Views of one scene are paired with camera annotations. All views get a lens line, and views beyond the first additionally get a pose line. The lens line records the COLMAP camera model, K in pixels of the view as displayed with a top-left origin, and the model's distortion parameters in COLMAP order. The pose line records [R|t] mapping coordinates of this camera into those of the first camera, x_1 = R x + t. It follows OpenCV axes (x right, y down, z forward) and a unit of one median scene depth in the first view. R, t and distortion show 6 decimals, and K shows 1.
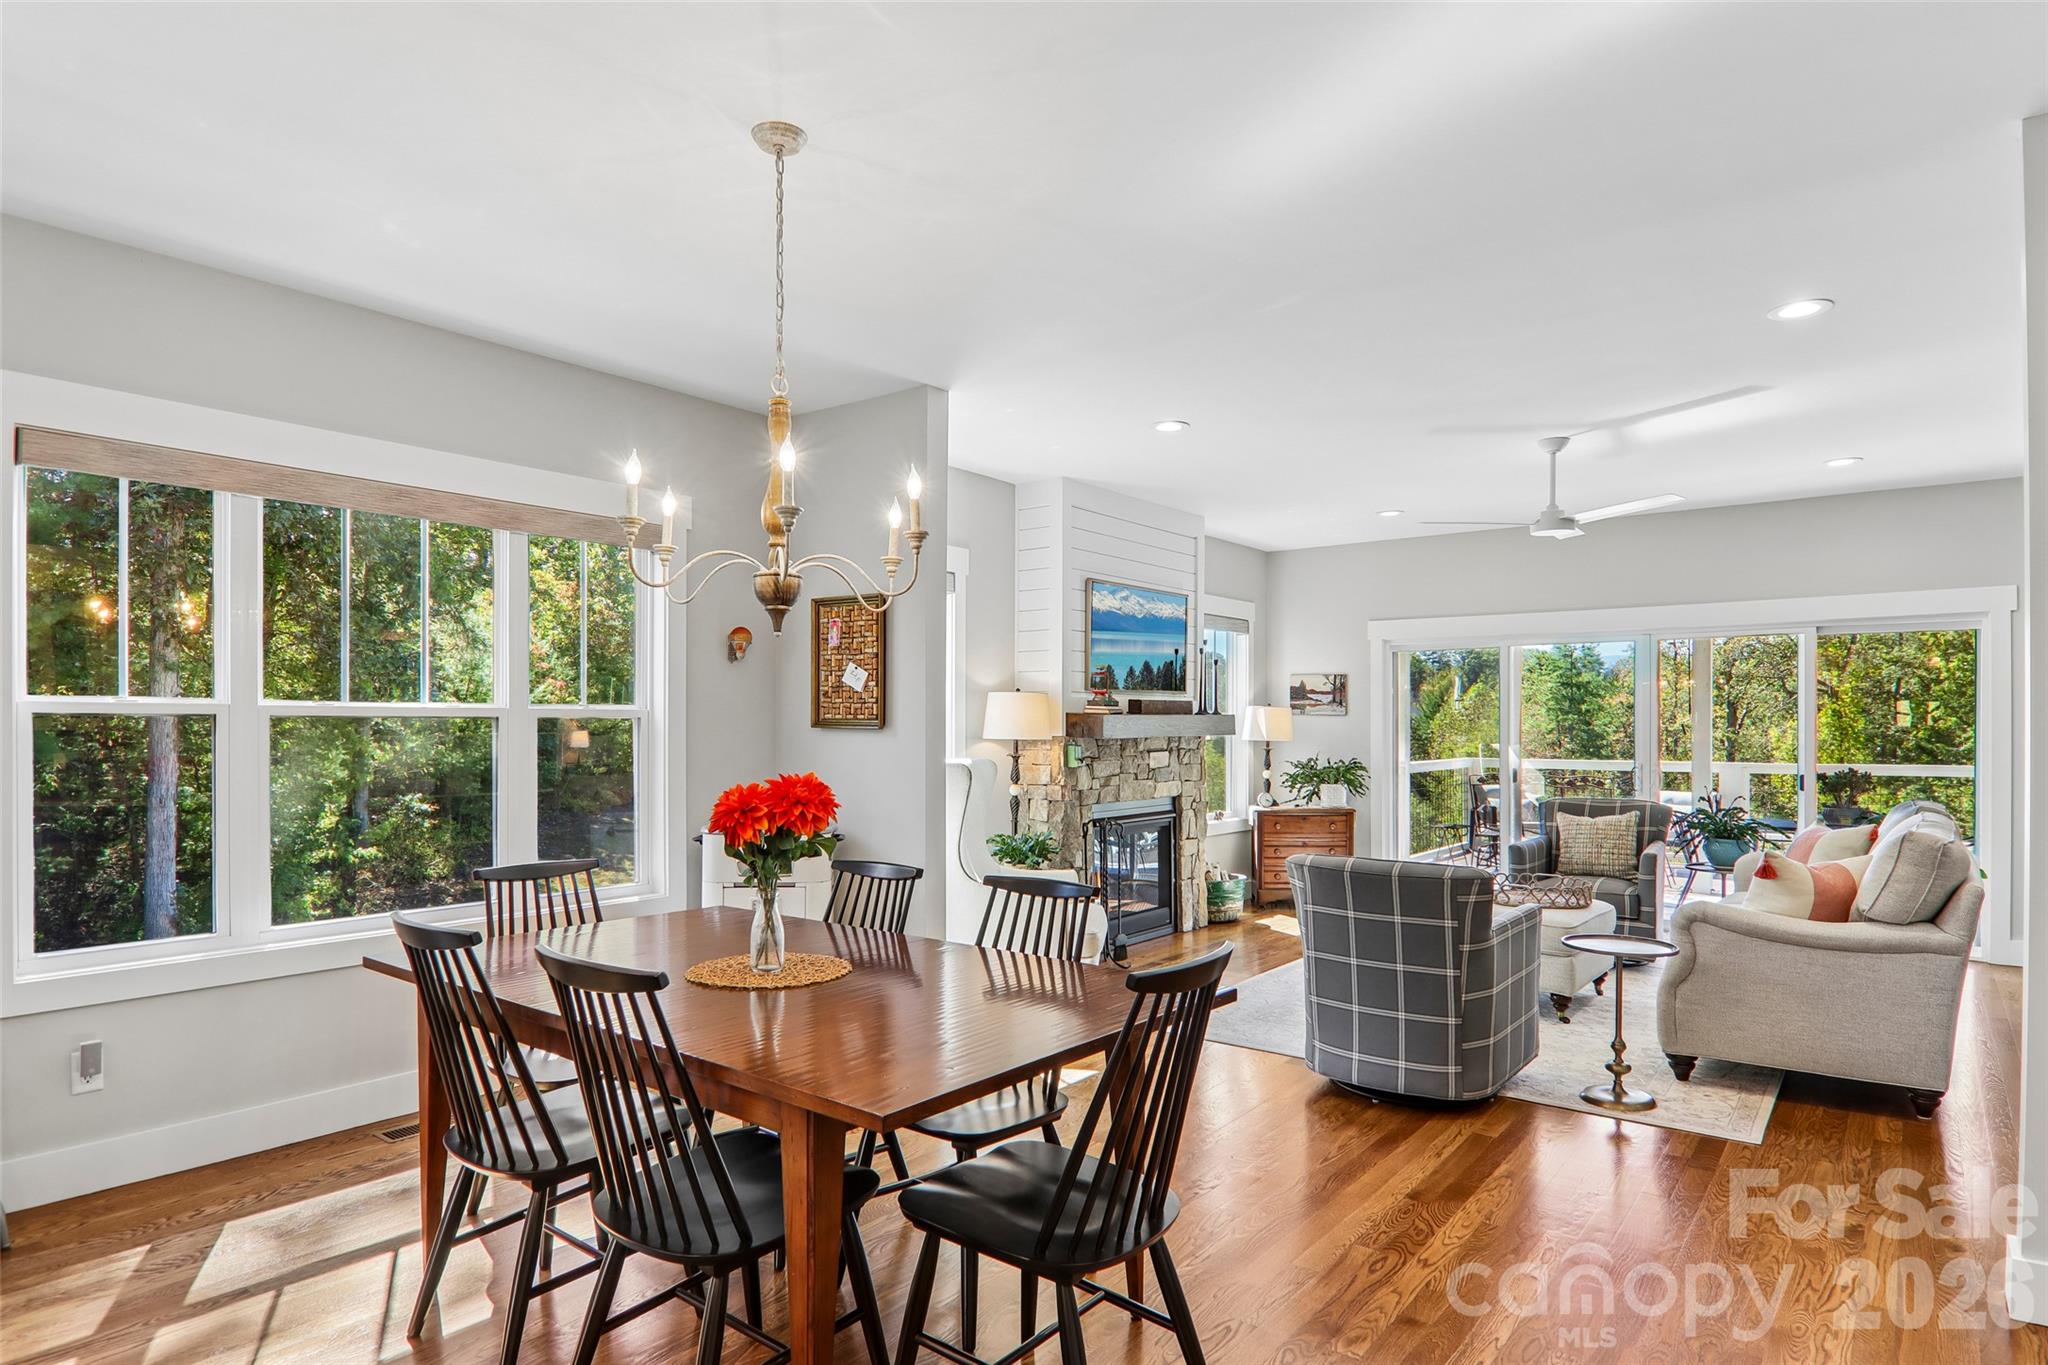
lens RADIAL K [[1150.6, 0, 1020.5], [0, 1150.6, 728.4], [0, 0, 1]] dist [0.000603, -0.012992]
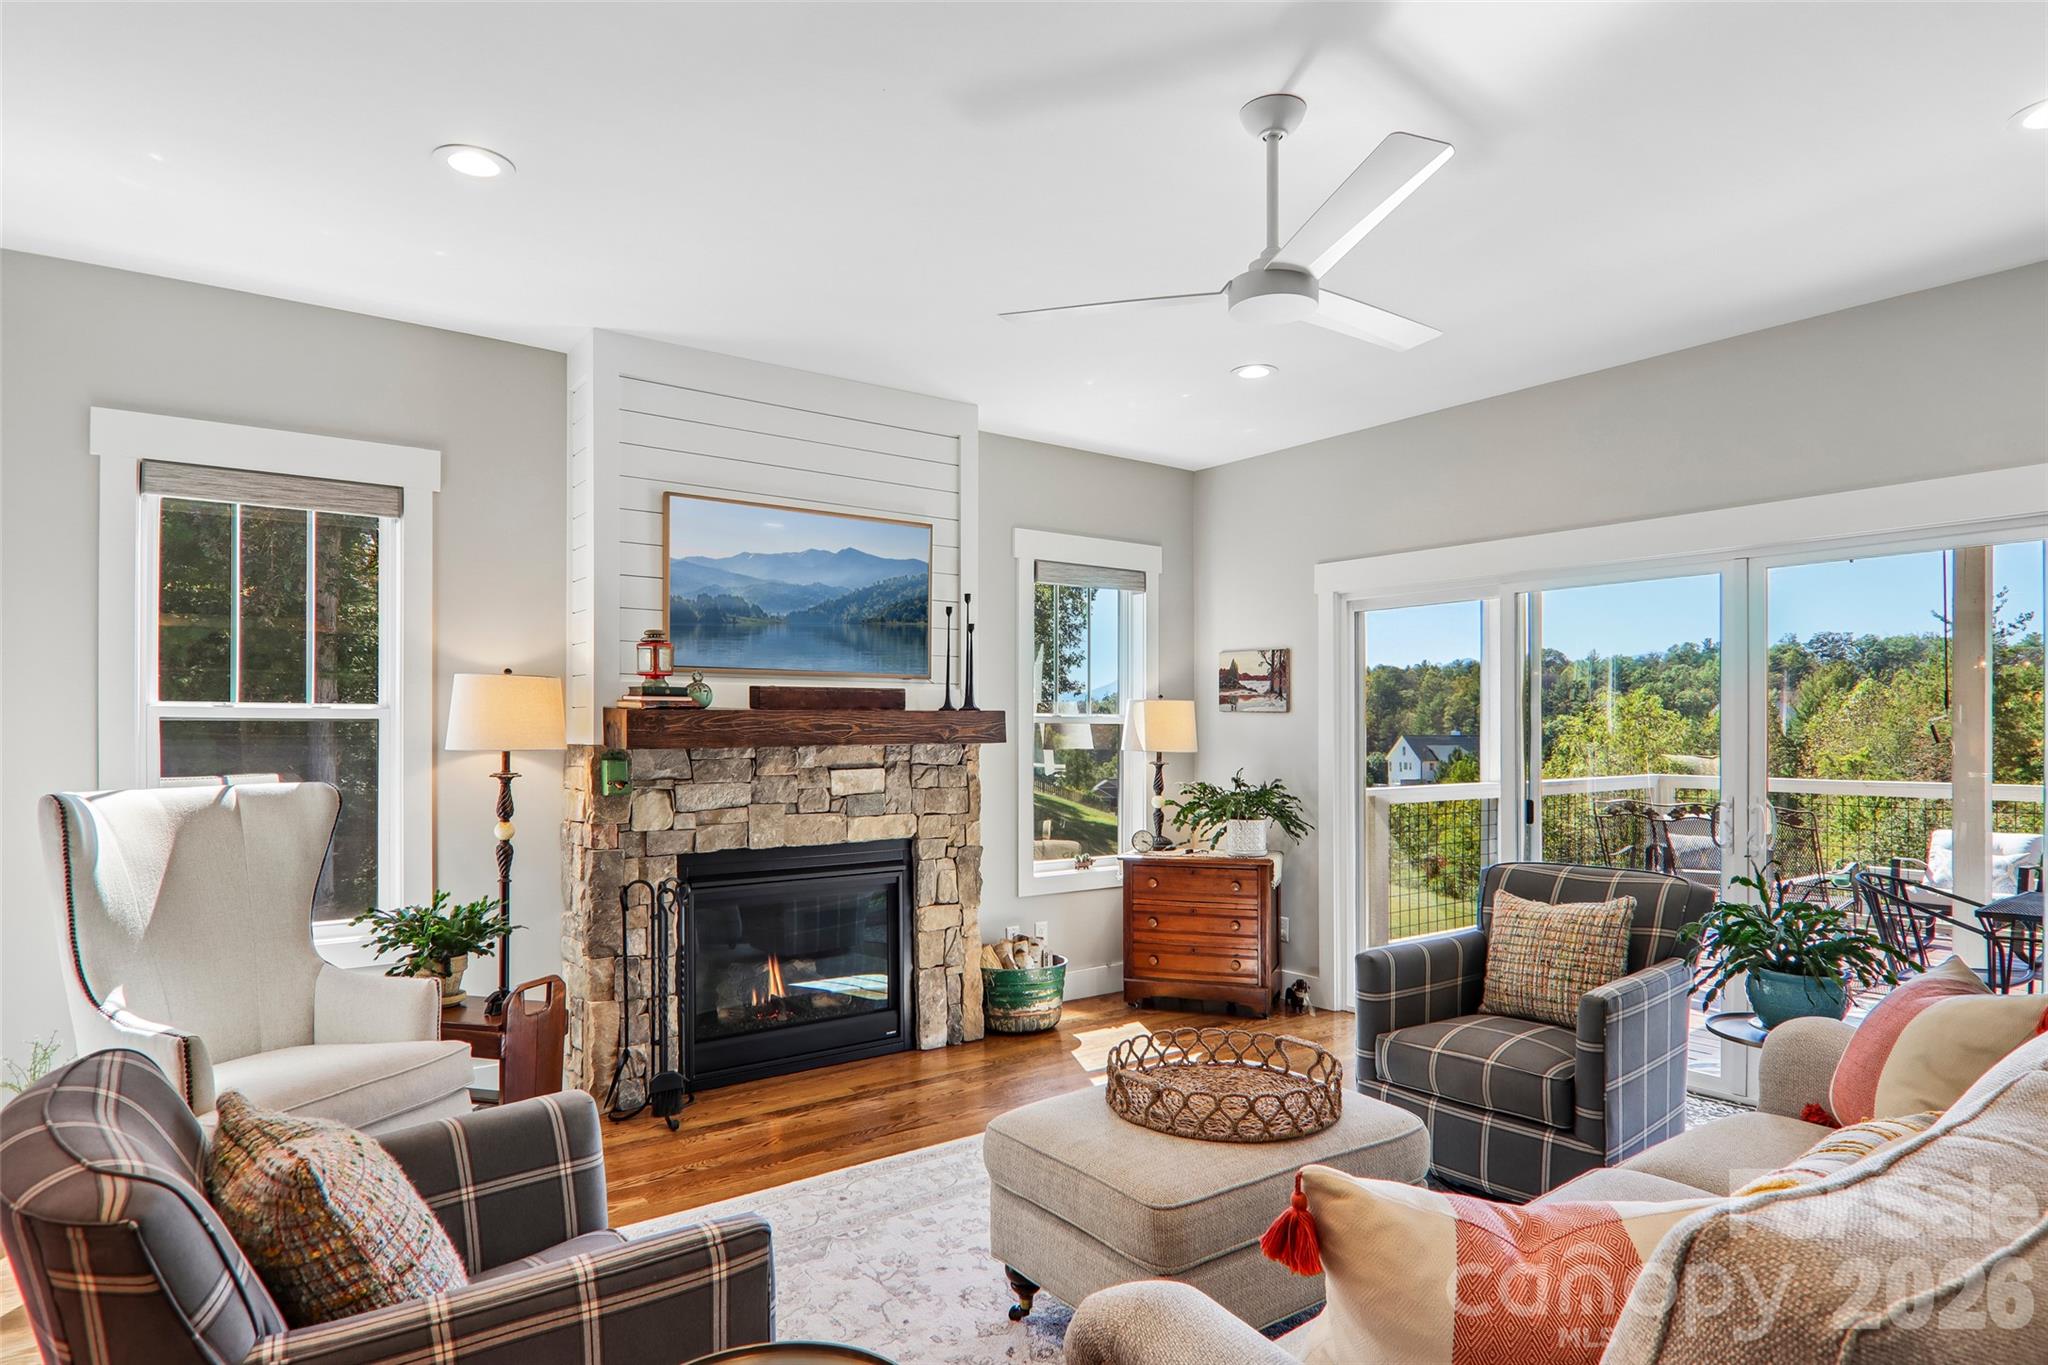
lens RADIAL K [[1152.2, 0, 1034.7], [0, 1152.2, 730.7], [0, 0, 1]] dist [0.002339, -0.015766]
pose [[0.965927, -0.000393, -0.258814, 0.379003], [0.000005, 0.999999, -0.001502, -0.000047], [0.258814, 0.001450, 0.965926, 0.407588]]
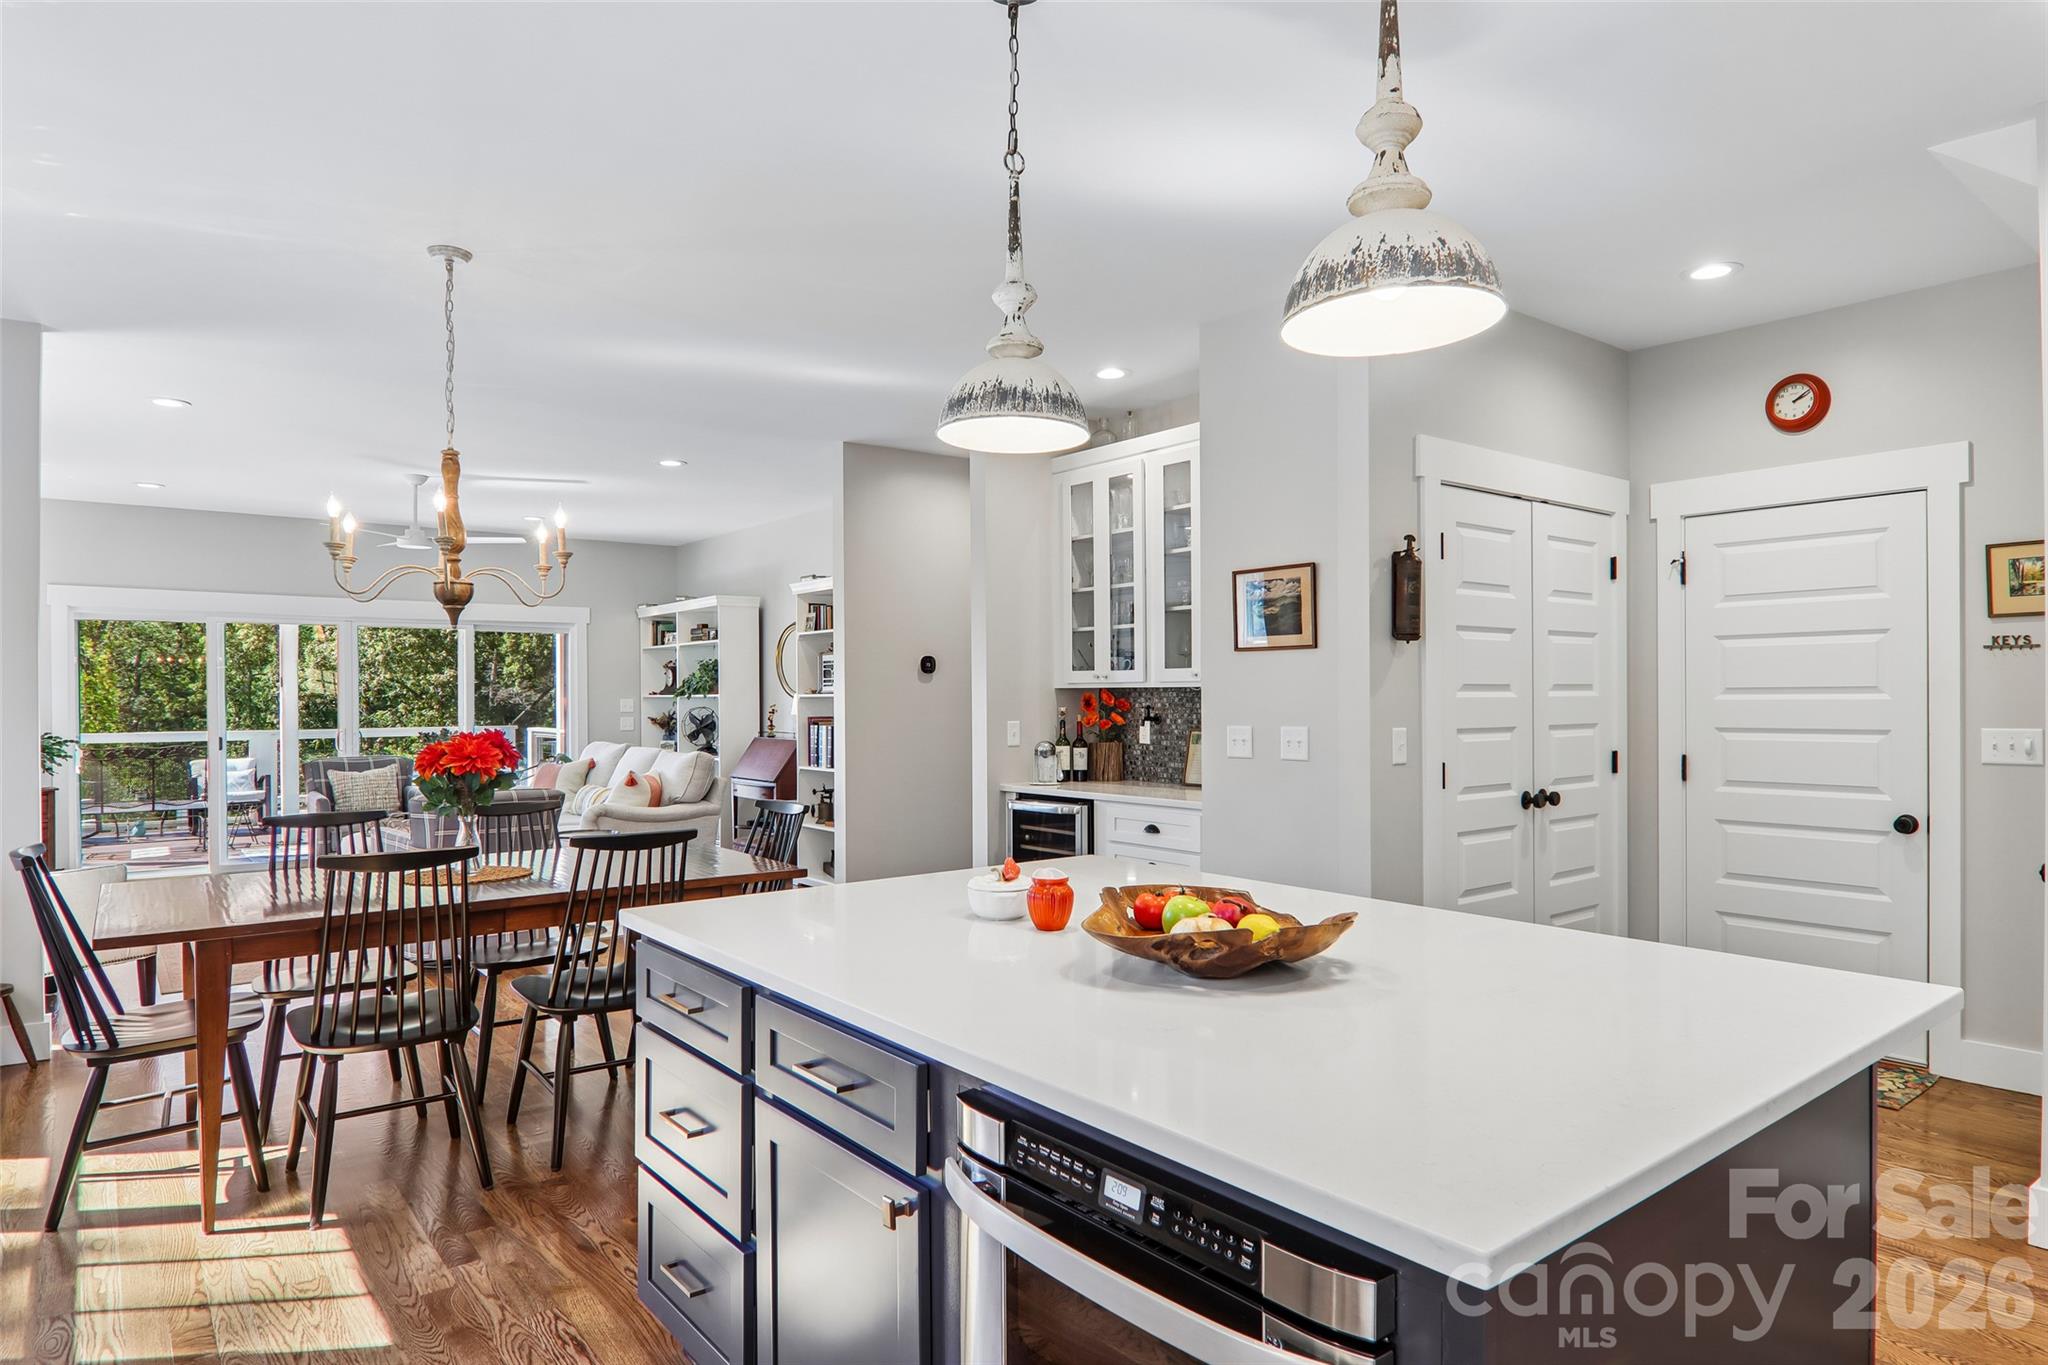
lens RADIAL K [[1187.3, 0, 1028.7], [0, 1187.3, 718.0], [0, 0, 1]] dist [0.013247, -0.025275]
pose [[0.238176, -0.019633, 0.971023, -0.519846], [0.005702, 0.999807, 0.018817, 0.000645], [-0.971205, 0.001055, 0.238242, 0.010166]]
